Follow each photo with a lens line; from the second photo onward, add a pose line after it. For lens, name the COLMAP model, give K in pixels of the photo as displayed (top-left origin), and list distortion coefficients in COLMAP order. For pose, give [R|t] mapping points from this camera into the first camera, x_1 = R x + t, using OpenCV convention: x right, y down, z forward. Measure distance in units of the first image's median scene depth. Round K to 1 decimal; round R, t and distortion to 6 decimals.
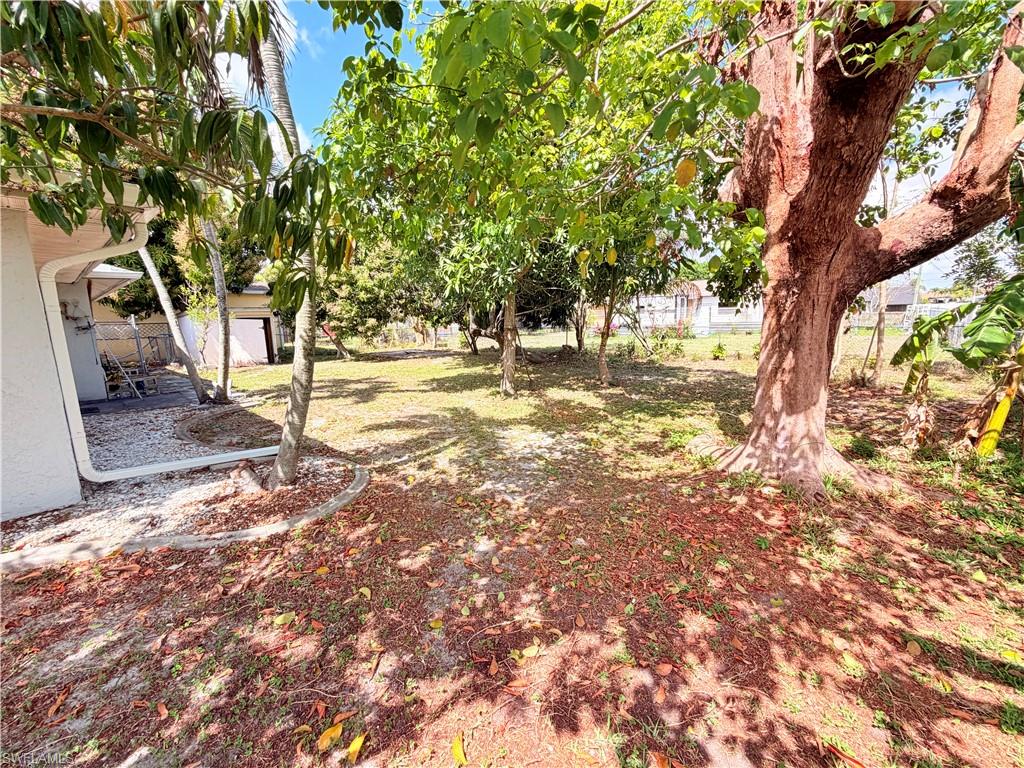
lens RADIAL K [[408.4, 0, 508.2], [0, 408.4, 383.7], [0, 0, 1]] dist [-0.001620, -0.000010]
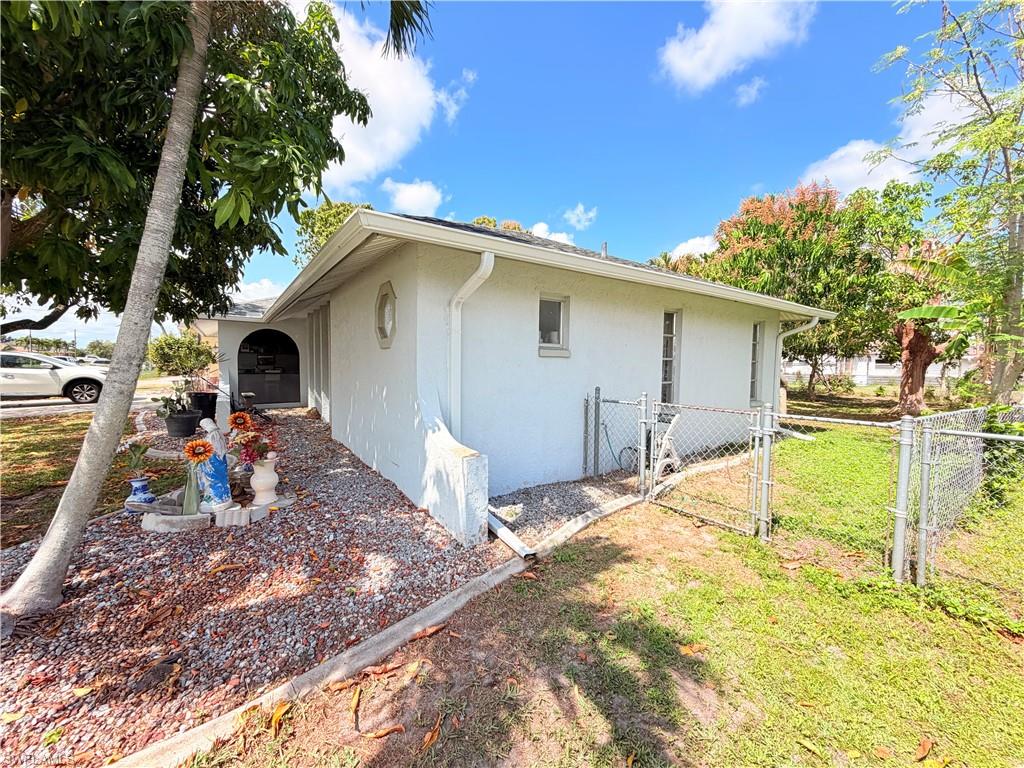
lens RADIAL K [[408.4, 0, 509.9], [0, 408.4, 383.8], [0, 0, 1]] dist [-0.001620, -0.000010]
pose [[0.968072, 0.052223, -0.245172, -0.676829], [-0.077712, 0.992395, -0.095463, 0.214859], [0.238322, 0.111468, 0.964768, -1.208892]]
